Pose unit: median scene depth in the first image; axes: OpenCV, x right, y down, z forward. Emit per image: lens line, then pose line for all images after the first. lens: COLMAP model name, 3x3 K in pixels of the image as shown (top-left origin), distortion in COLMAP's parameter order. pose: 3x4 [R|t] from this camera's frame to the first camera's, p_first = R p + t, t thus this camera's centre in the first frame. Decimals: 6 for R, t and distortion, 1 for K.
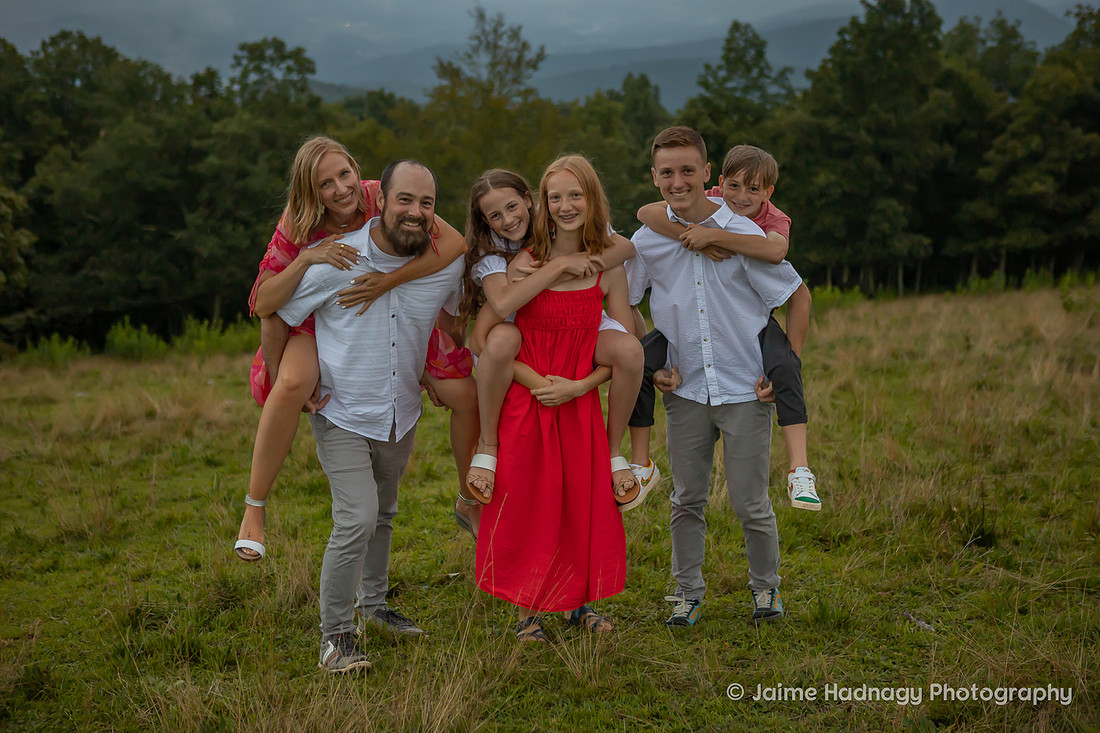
lens RADIAL K [[1512.6, 0, 552.9], [0, 1512.6, 359.5], [0, 0, 1]] dist [-0.005776, 0.000000]
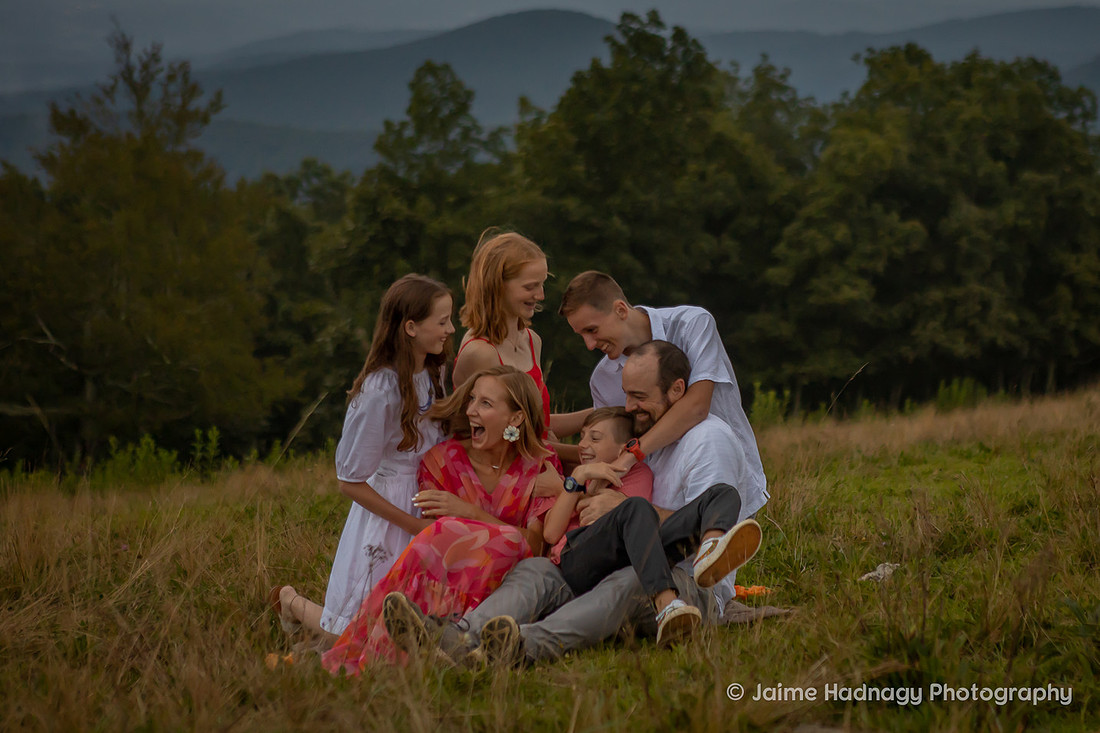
lens RADIAL K [[2584.5, 0, 673.4], [0, 2584.5, 316.0], [0, 0, 1]] dist [0.189919, 0.000000]
pose [[0.947033, -0.008996, 0.321011, -0.160451], [0.047031, 0.992715, -0.110929, 0.031969], [-0.317675, 0.120151, 0.940557, -0.150783]]
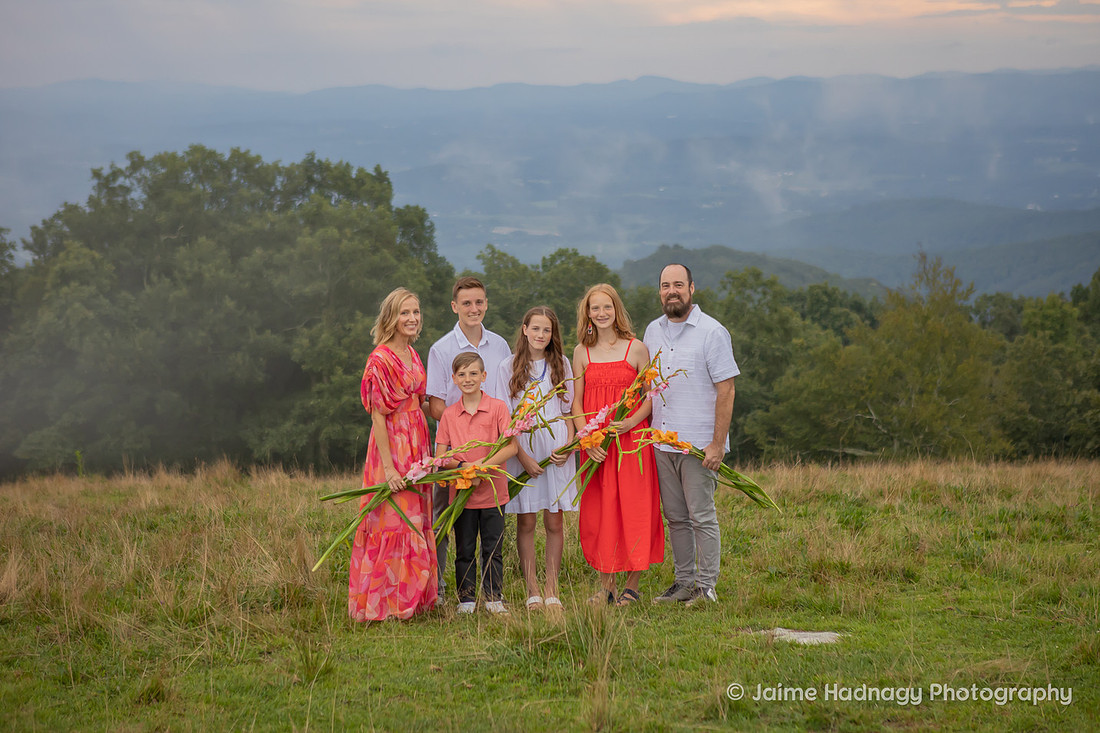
lens RADIAL K [[2137.8, 0, 546.9], [0, 2137.8, 360.9], [0, 0, 1]] dist [0.283687, 0.000000]
pose [[0.973787, 0.018233, -0.226731, 0.047621], [-0.045489, 0.992256, -0.115577, 0.068396], [0.222868, 0.122861, 0.967075, -0.675811]]
